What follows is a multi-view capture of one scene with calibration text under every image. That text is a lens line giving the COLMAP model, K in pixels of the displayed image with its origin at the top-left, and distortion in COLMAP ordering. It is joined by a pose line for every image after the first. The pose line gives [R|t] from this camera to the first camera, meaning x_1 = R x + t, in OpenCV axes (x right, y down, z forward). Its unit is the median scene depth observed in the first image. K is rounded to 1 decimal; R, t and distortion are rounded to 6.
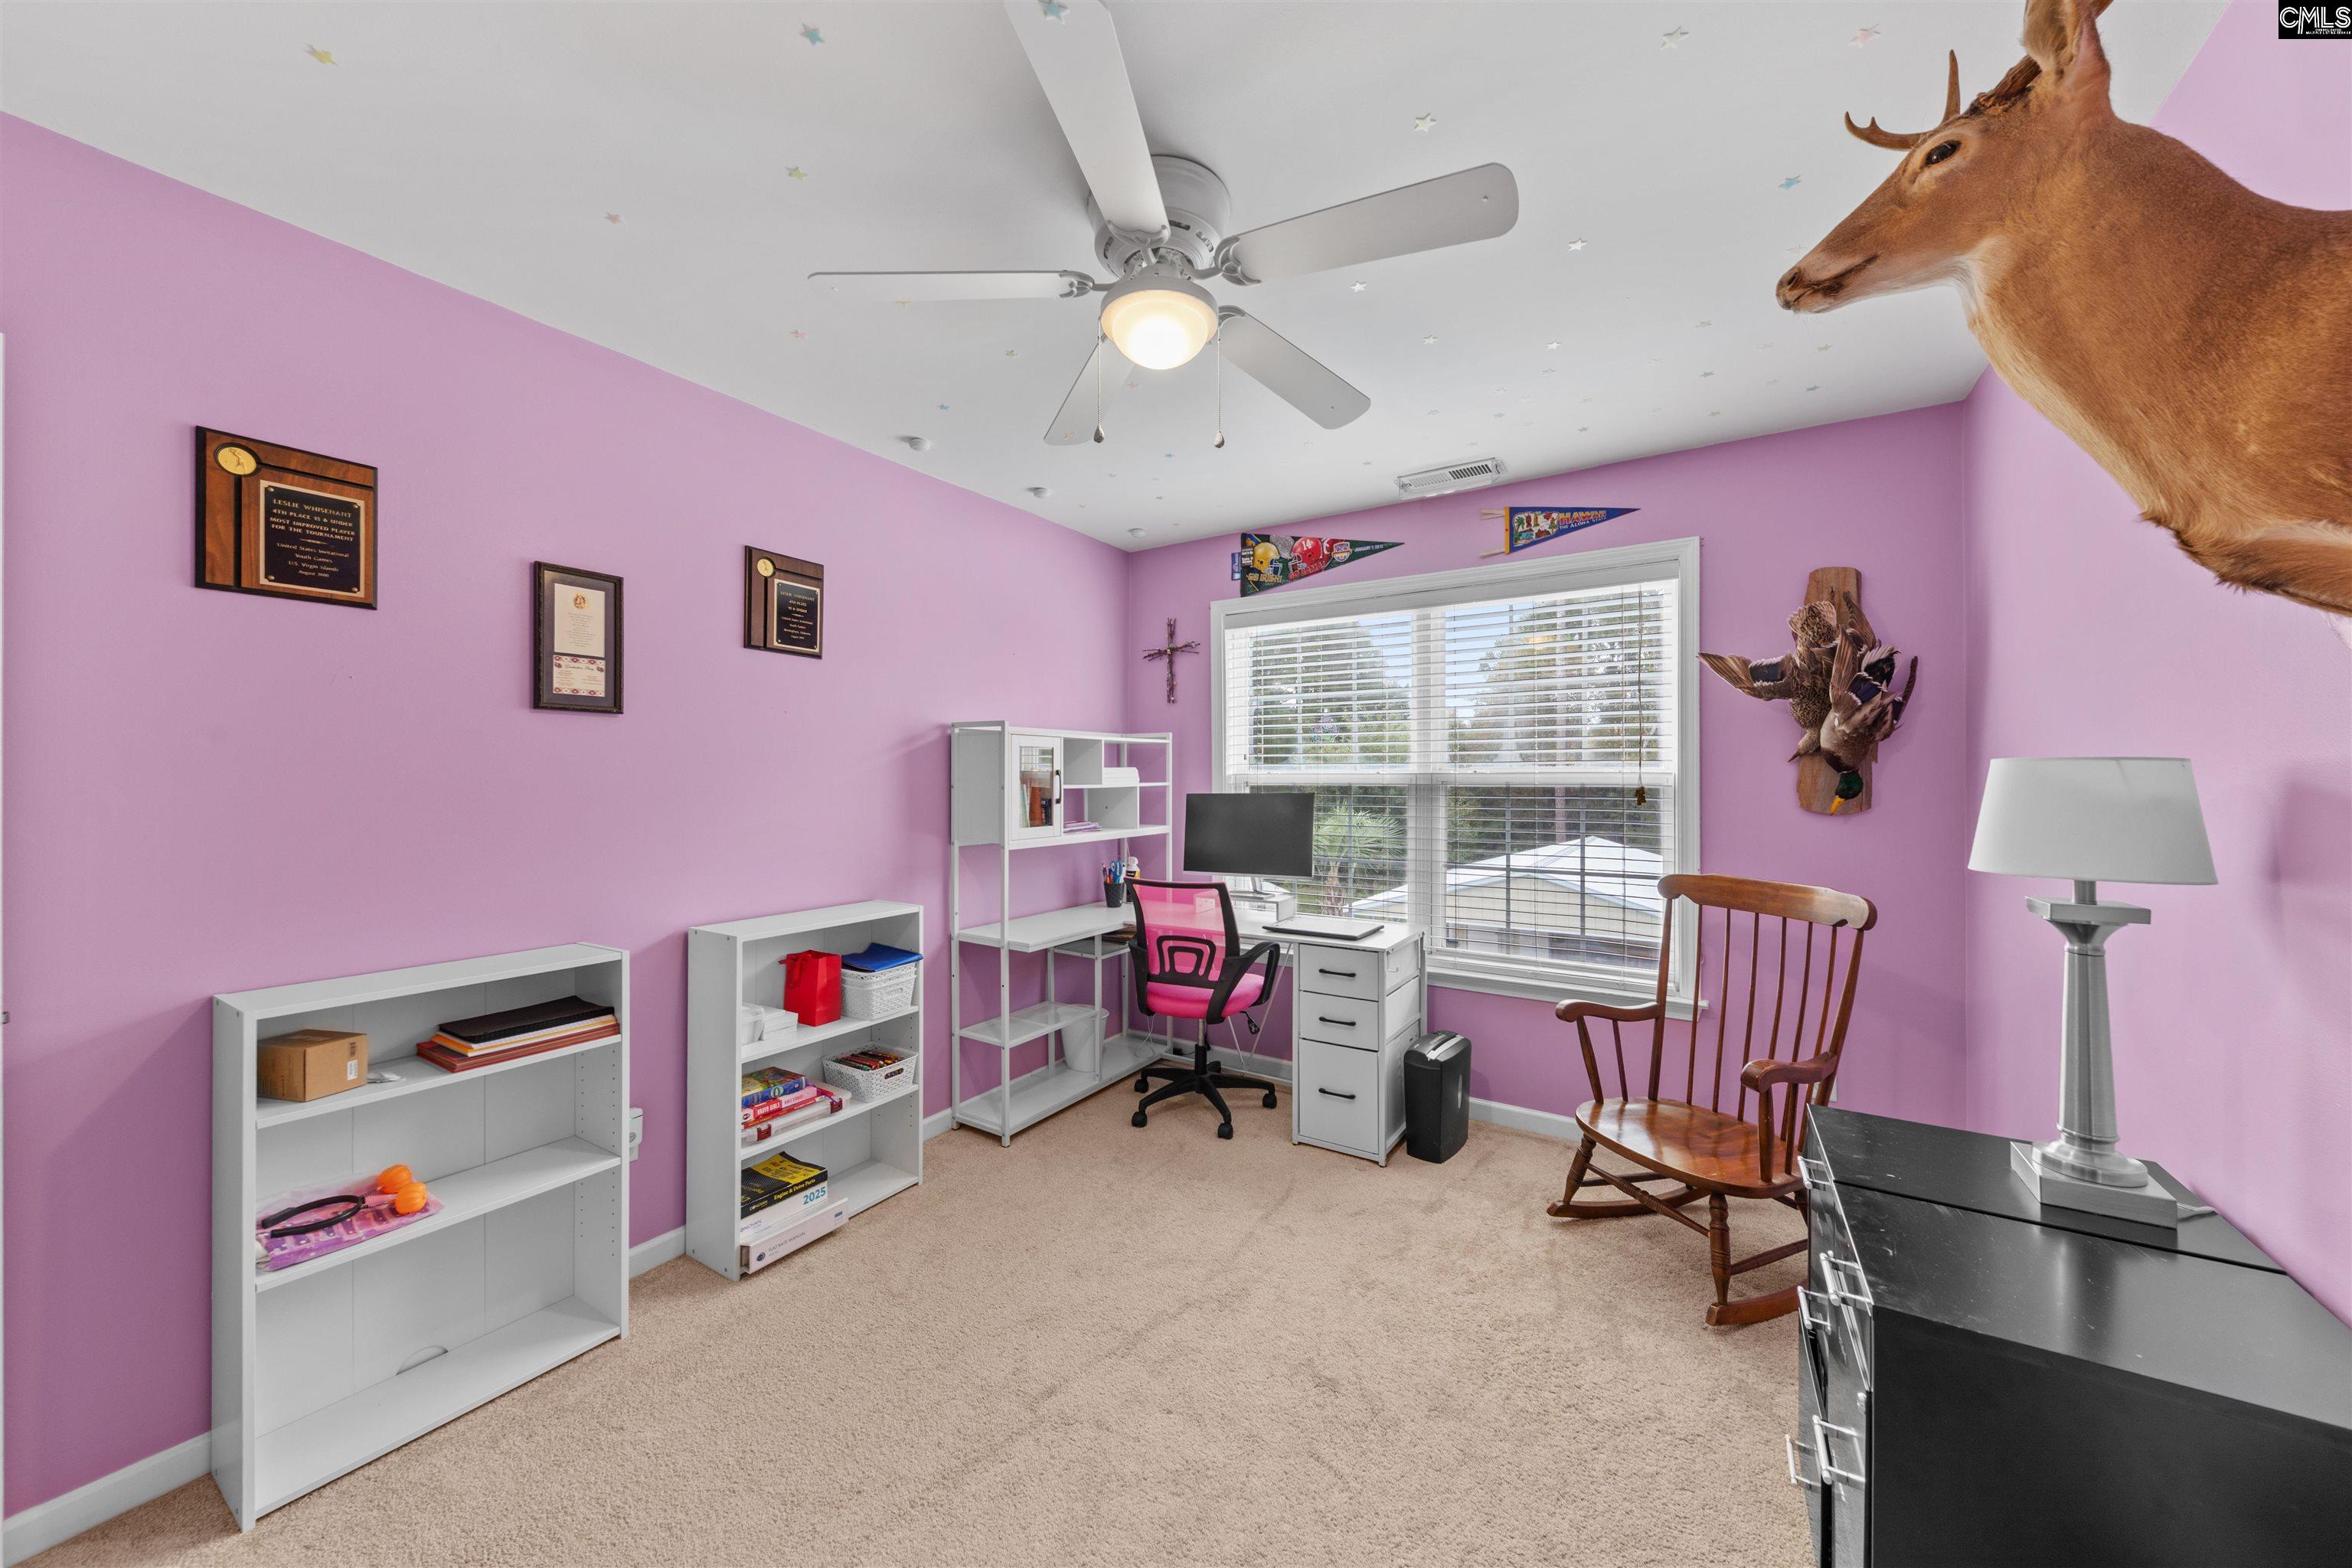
lens RADIAL K [[813.4, 0, 1176.9], [0, 813.4, 774.8], [0, 0, 1]] dist [-0.002891, -0.001103]
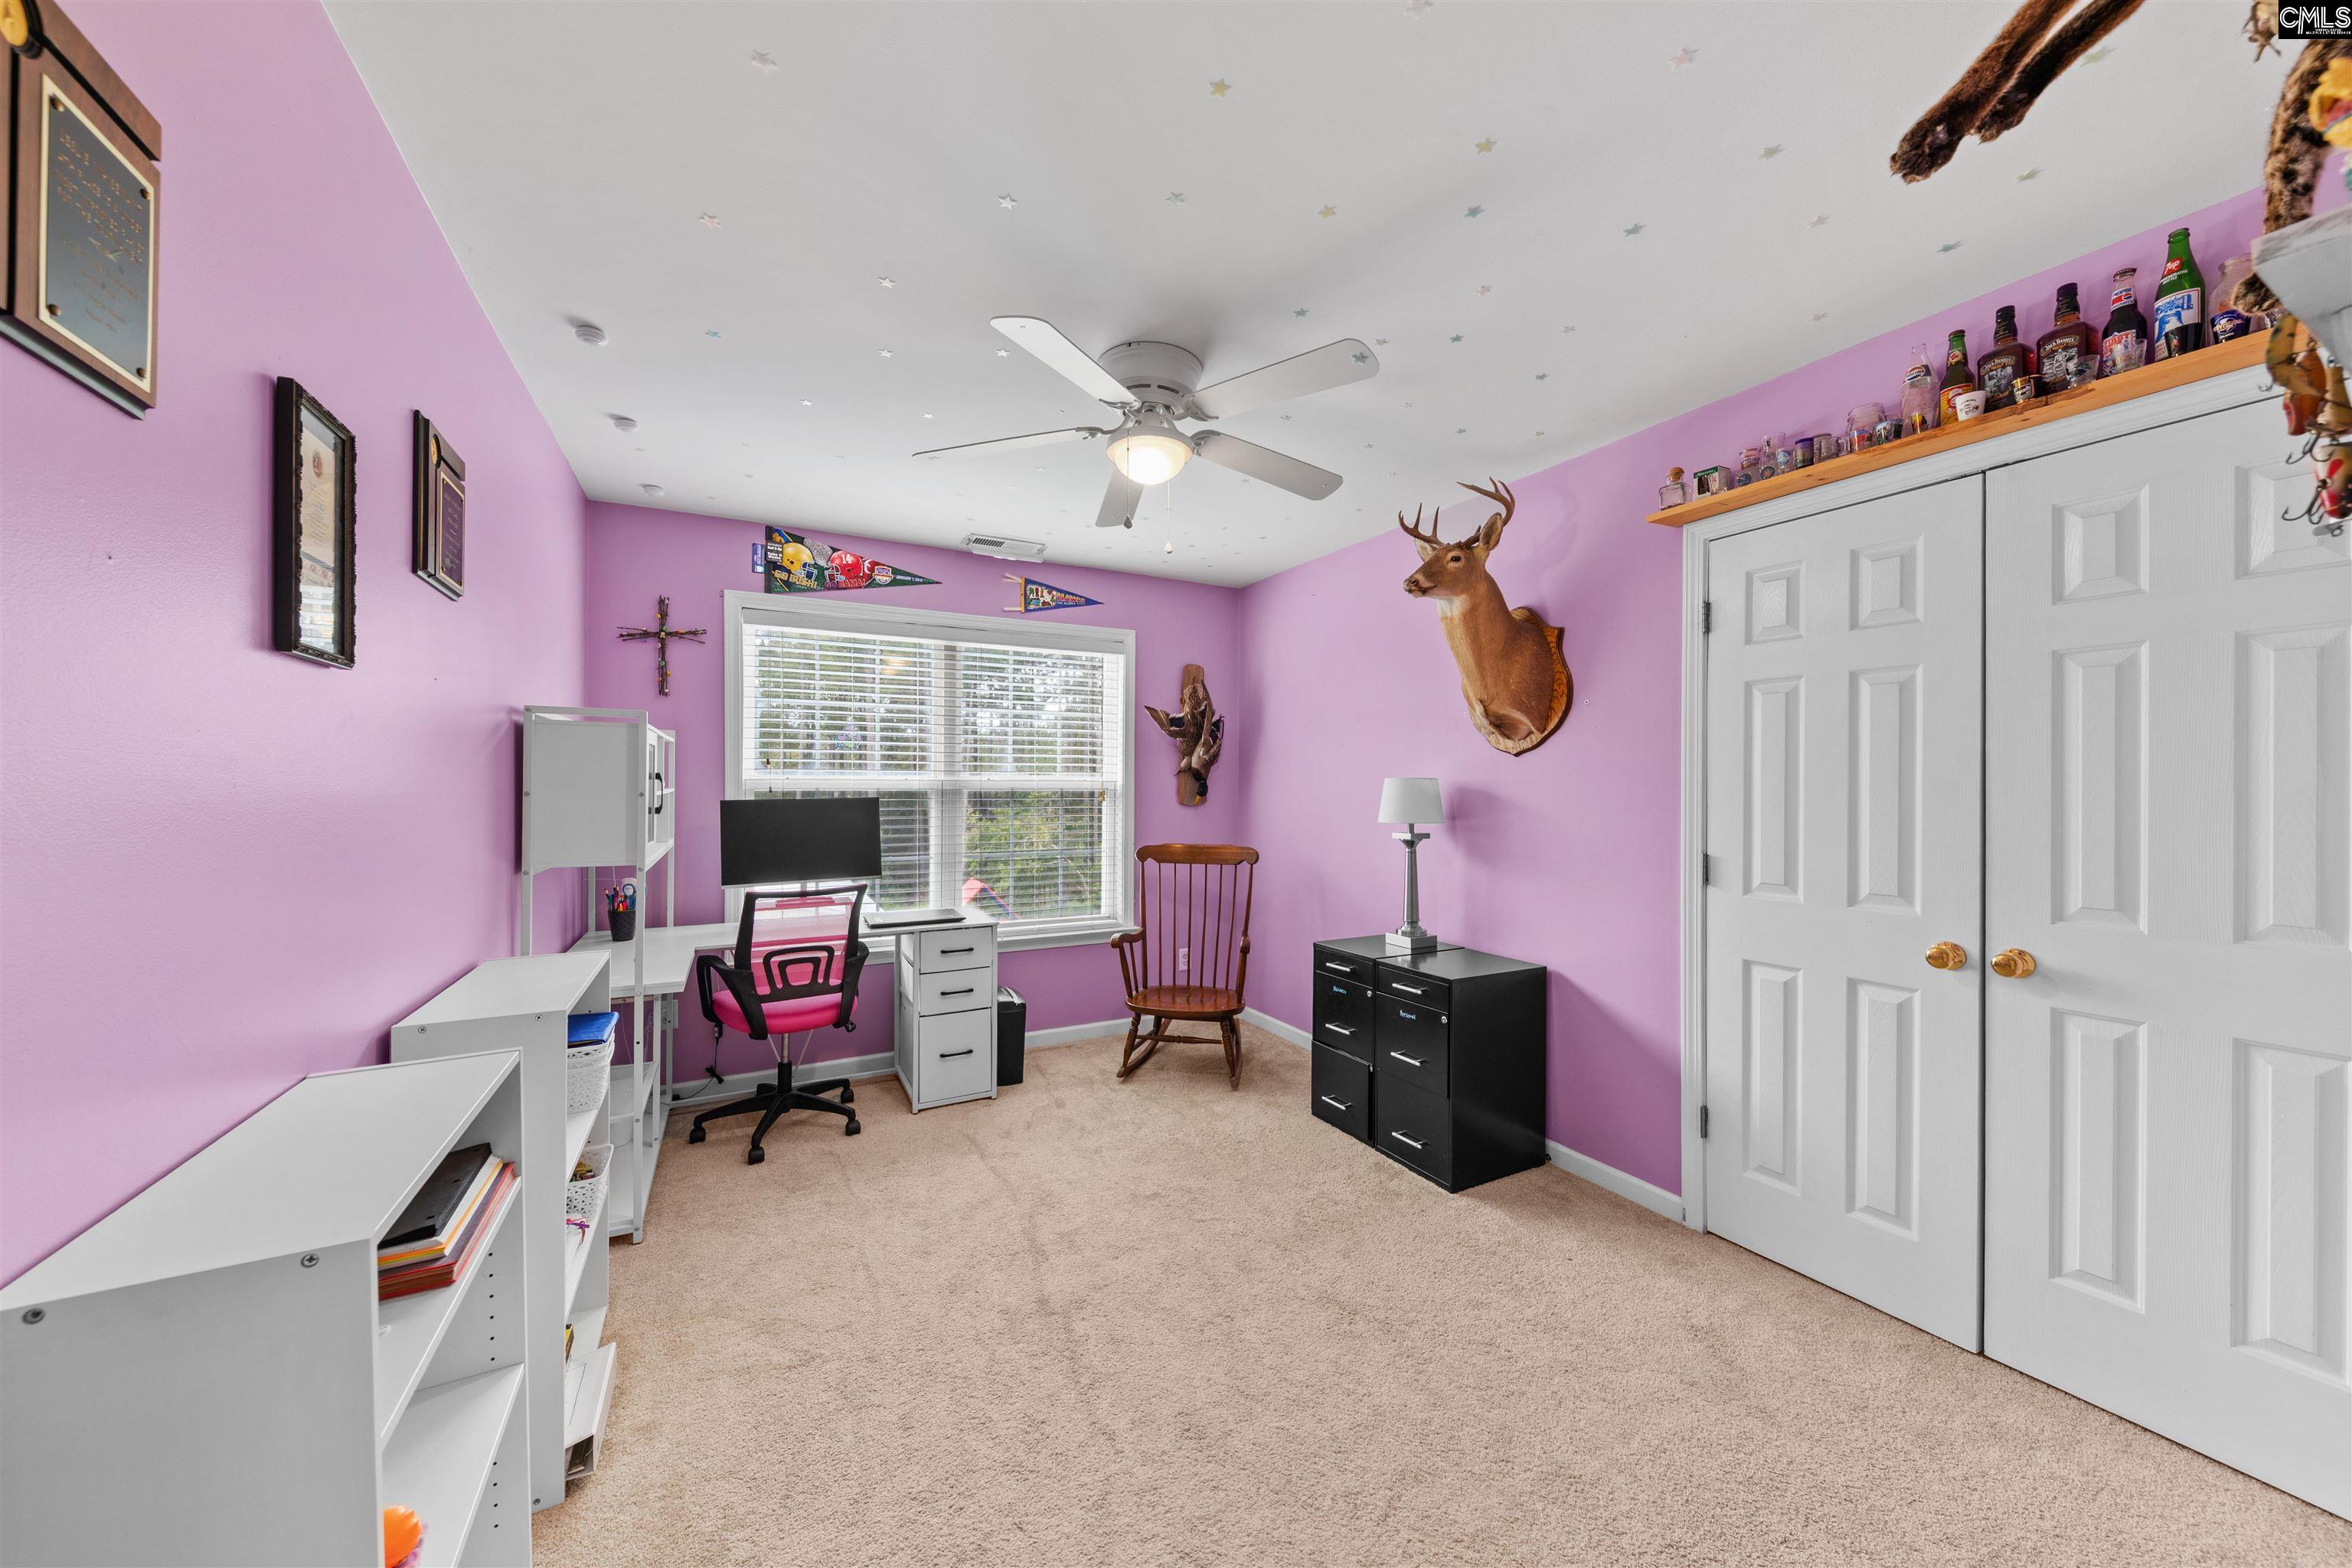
lens RADIAL K [[813.4, 0, 1165.5], [0, 813.4, 789.2], [0, 0, 1]] dist [-0.002891, -0.001103]
pose [[0.498235, -0.002259, 0.867039, -0.617307], [-0.005695, 0.999967, 0.005878, 0.002655], [-0.867023, -0.007866, 0.498206, 0.147524]]
